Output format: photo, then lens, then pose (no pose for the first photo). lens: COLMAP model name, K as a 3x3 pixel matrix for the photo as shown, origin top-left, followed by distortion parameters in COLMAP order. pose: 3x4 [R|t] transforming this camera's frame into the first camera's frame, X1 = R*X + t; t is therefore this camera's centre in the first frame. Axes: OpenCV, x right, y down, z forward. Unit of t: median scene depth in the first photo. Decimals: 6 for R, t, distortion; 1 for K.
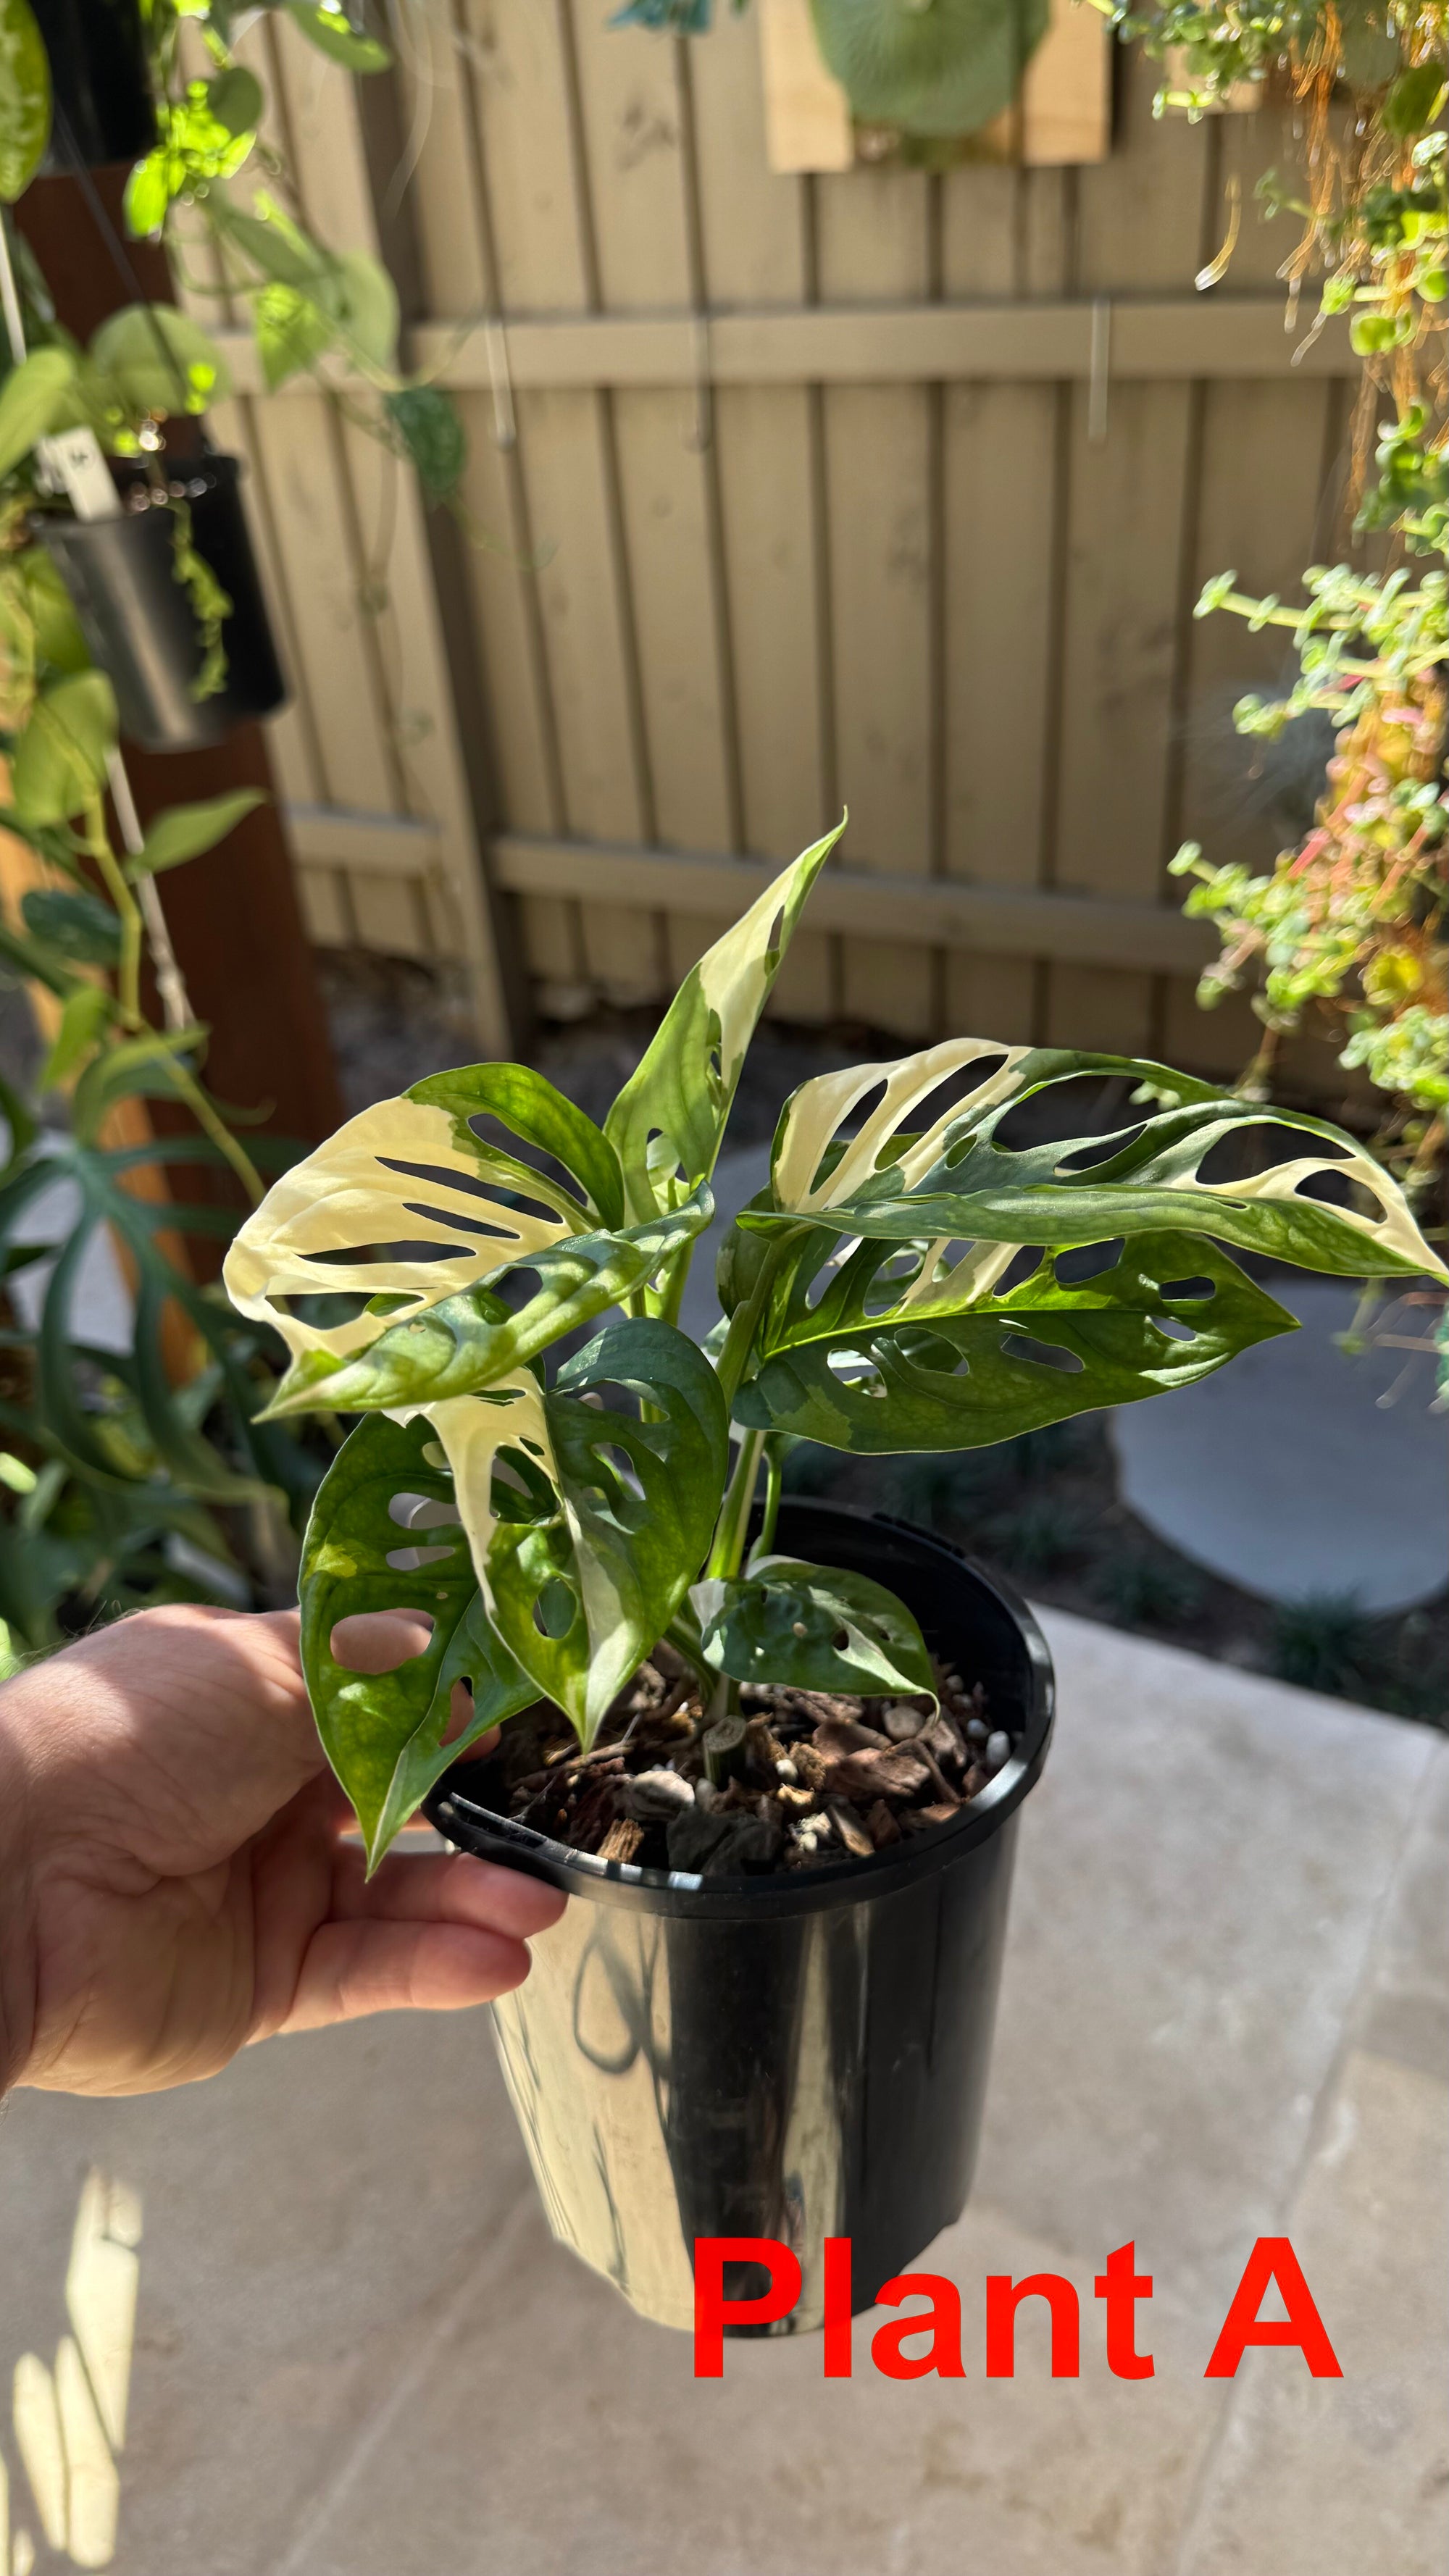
lens RADIAL K [[1867.3, 0, 731.4], [0, 1867.3, 1303.0], [0, 0, 1]] dist [-0.017256, -0.005703]
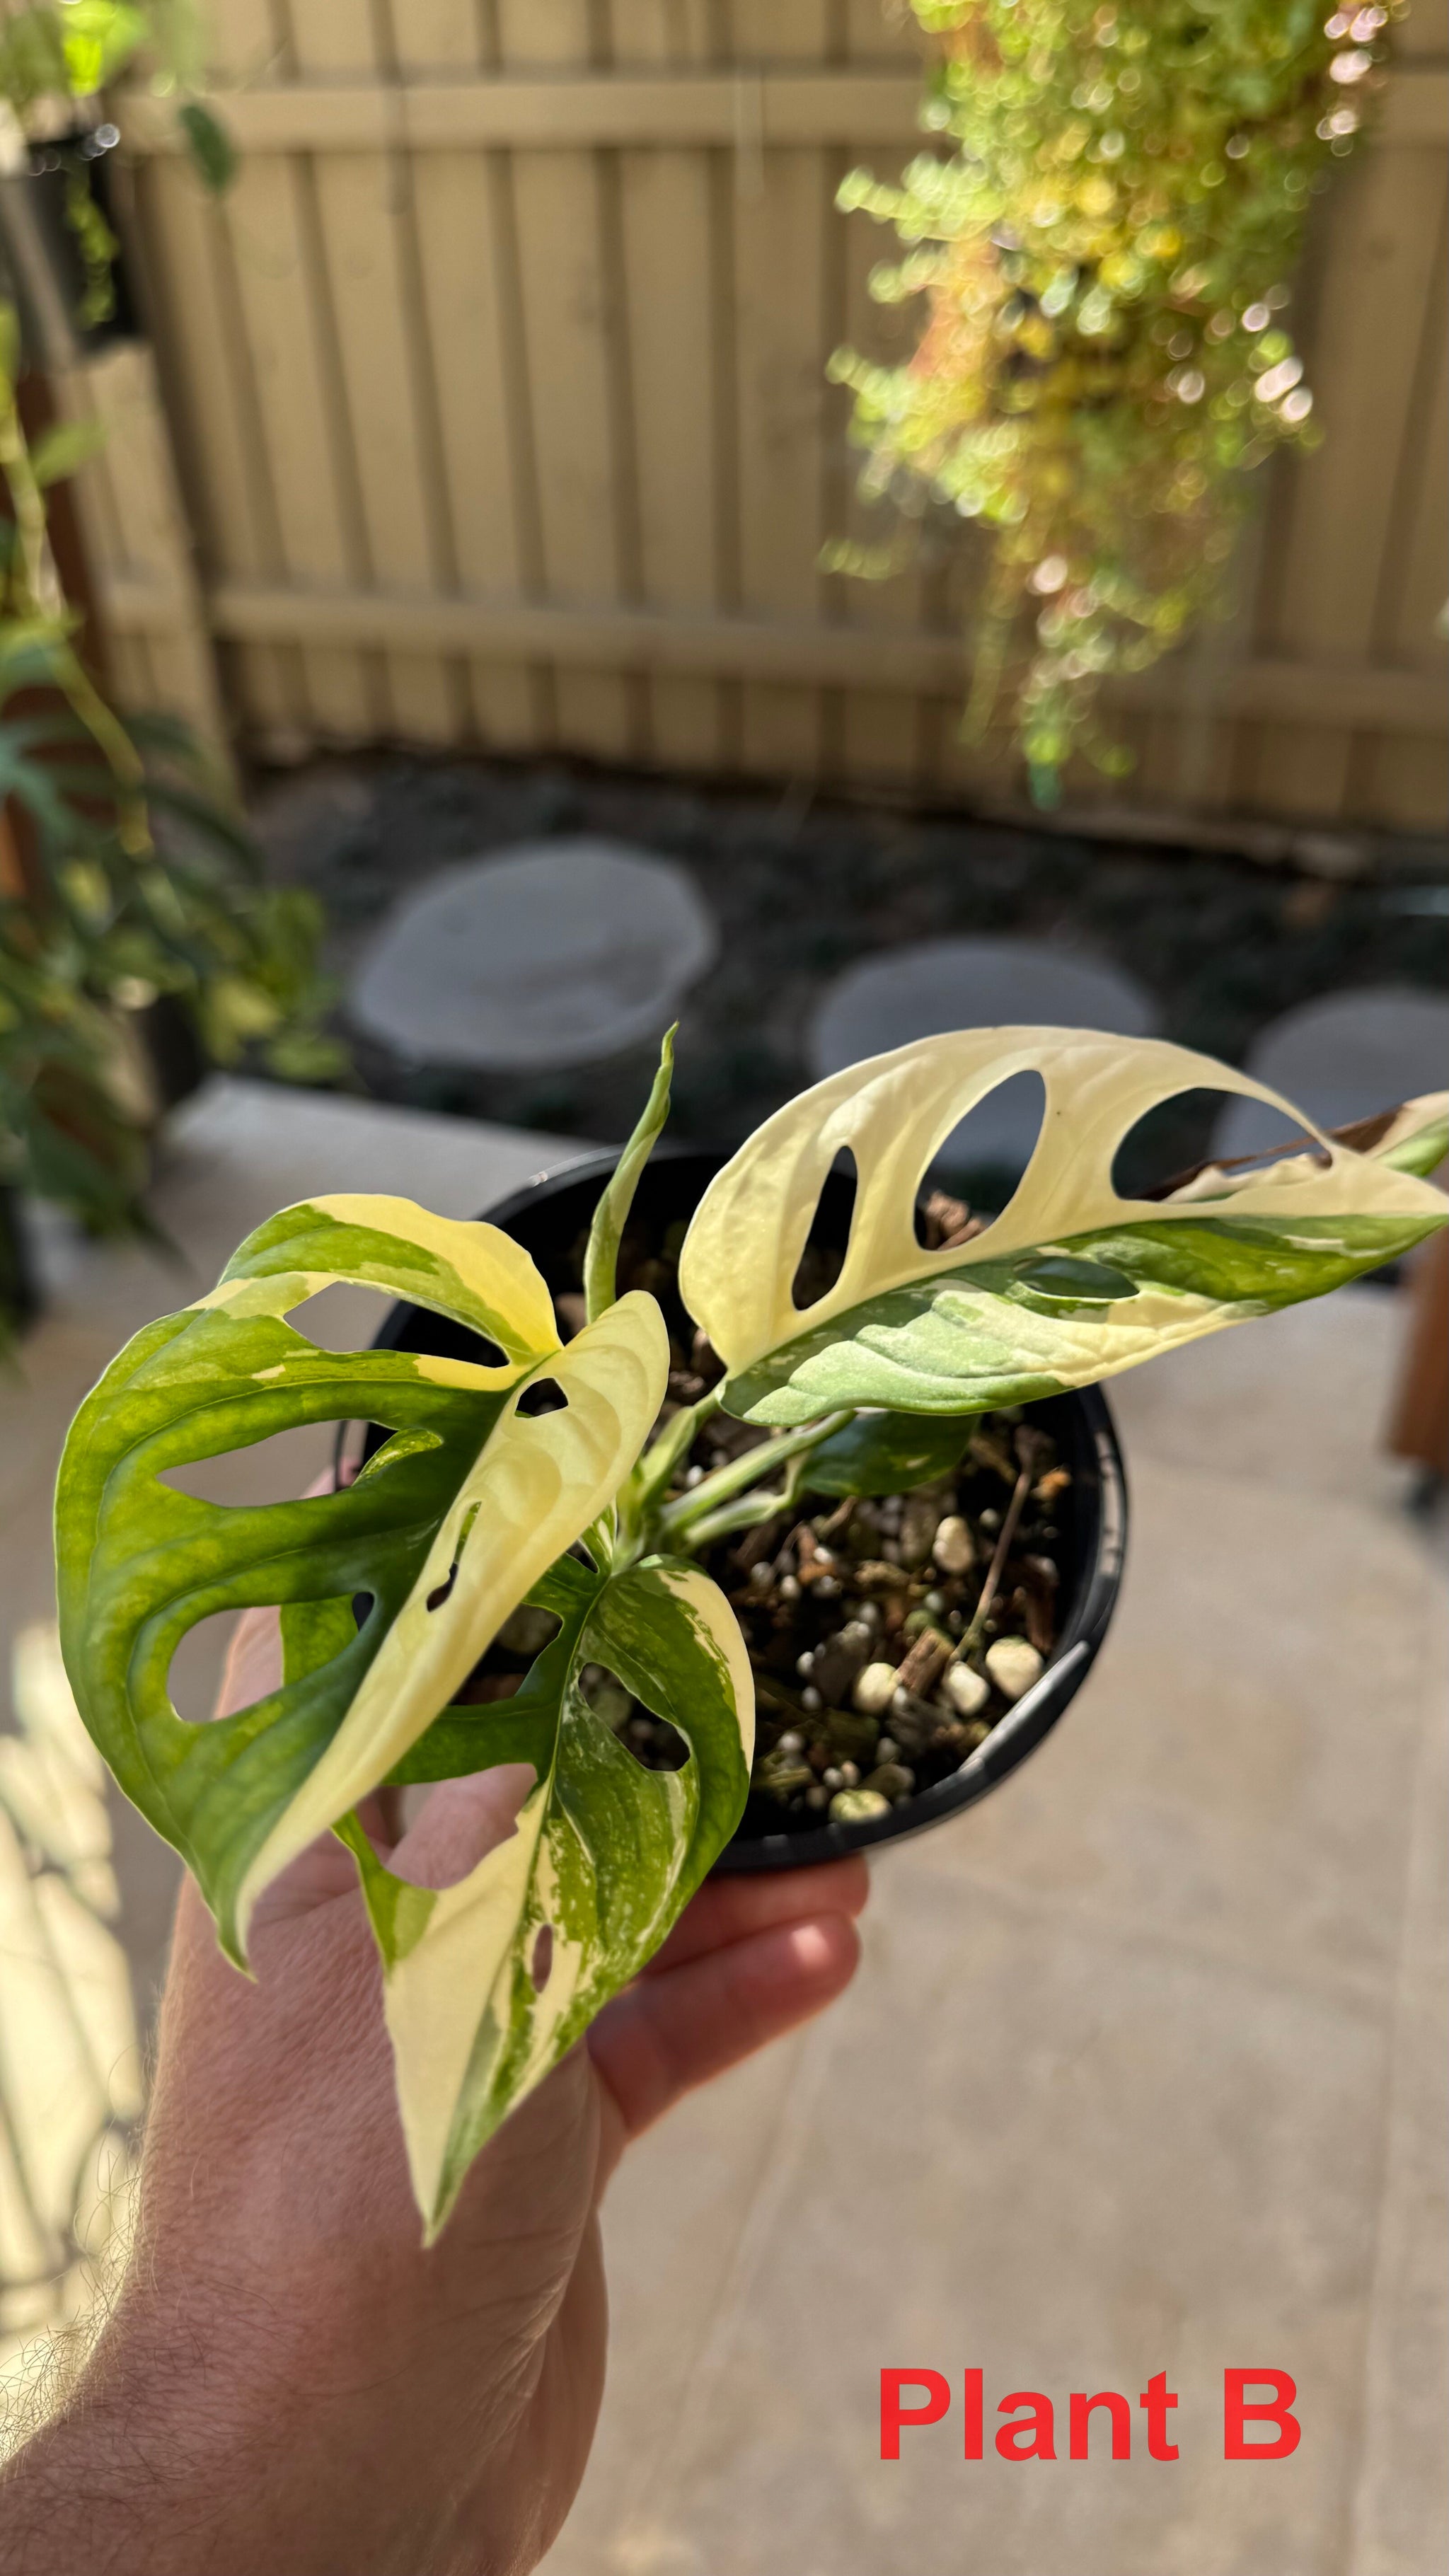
lens RADIAL K [[1867.2, 0, 721.2], [0, 1867.2, 1293.1], [0, 0, 1]] dist [-0.017256, -0.005703]
pose [[0.985503, -0.071367, 0.153920, -0.048111], [0.060963, 0.995591, 0.071294, 0.134824], [-0.158330, -0.060877, 0.985508, -0.180603]]
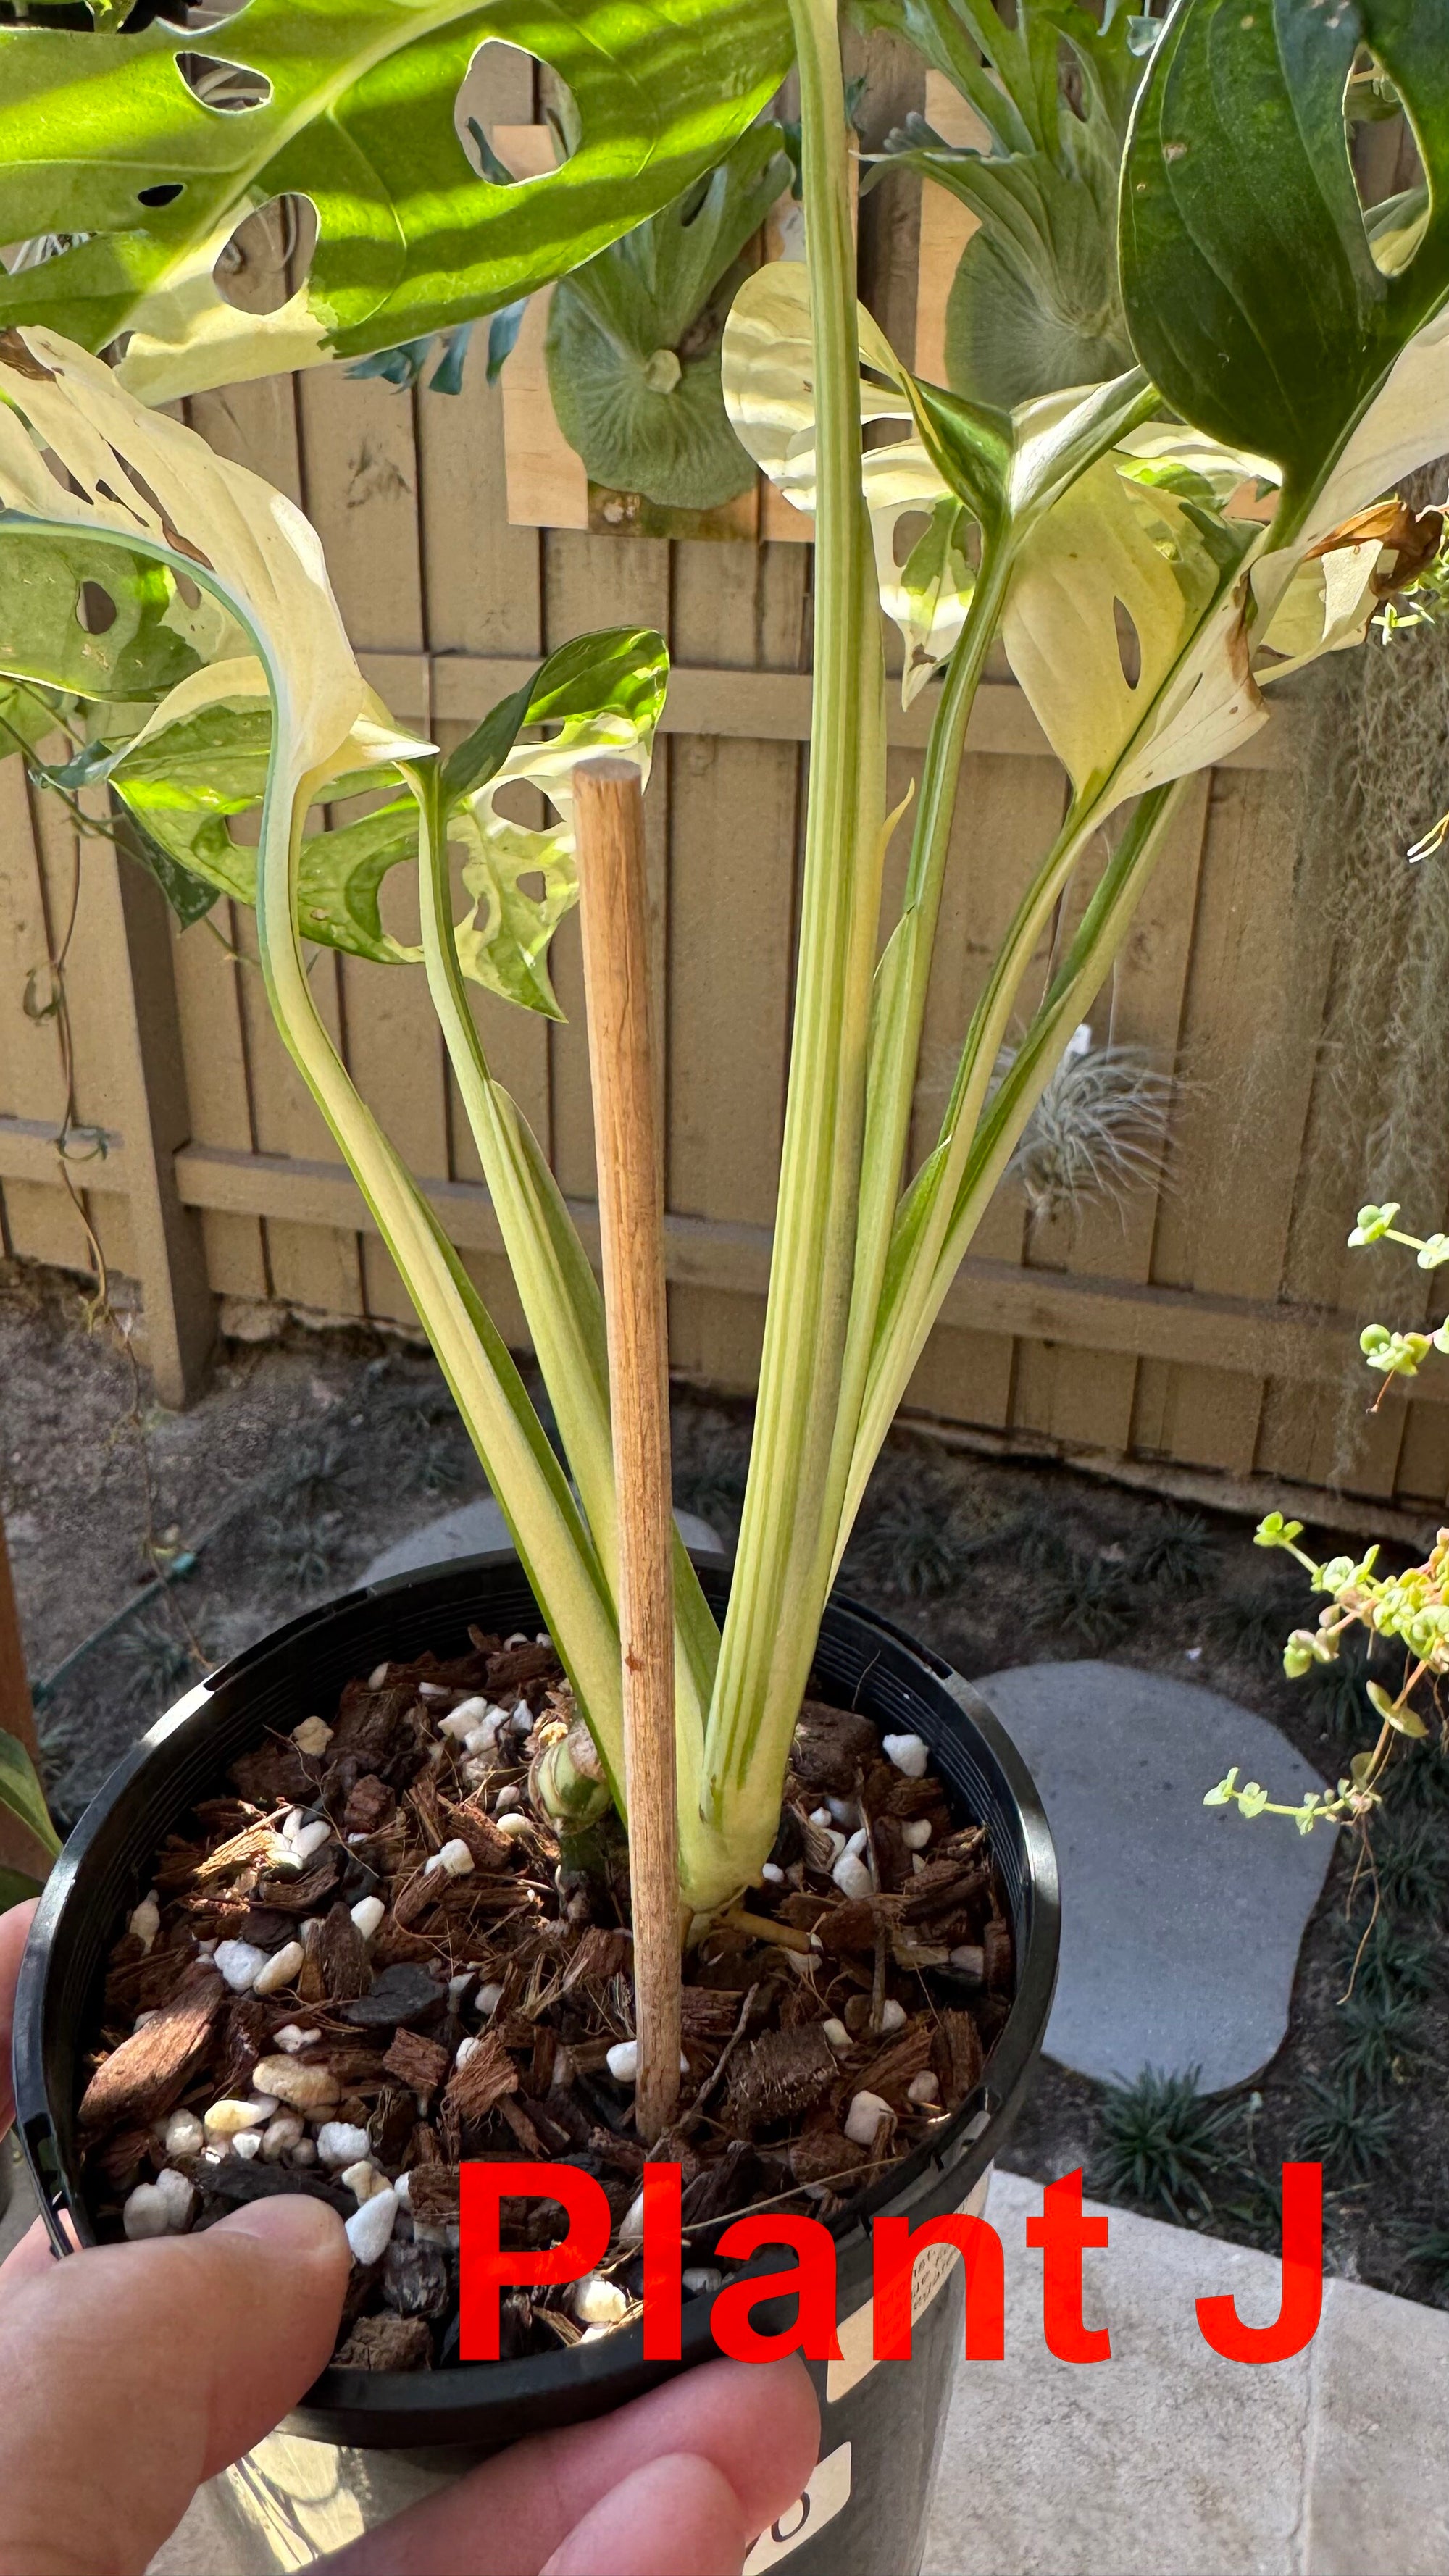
lens RADIAL K [[1822.9, 0, 724.4], [0, 1822.9, 1160.0], [0, 0, 1]] dist [-0.000350, -0.010221]
pose [[0.981494, 0.021596, 0.190273, -0.044342], [0.016785, 0.980095, -0.197819, -0.089423], [-0.190758, 0.197352, 0.961594, 0.116643]]
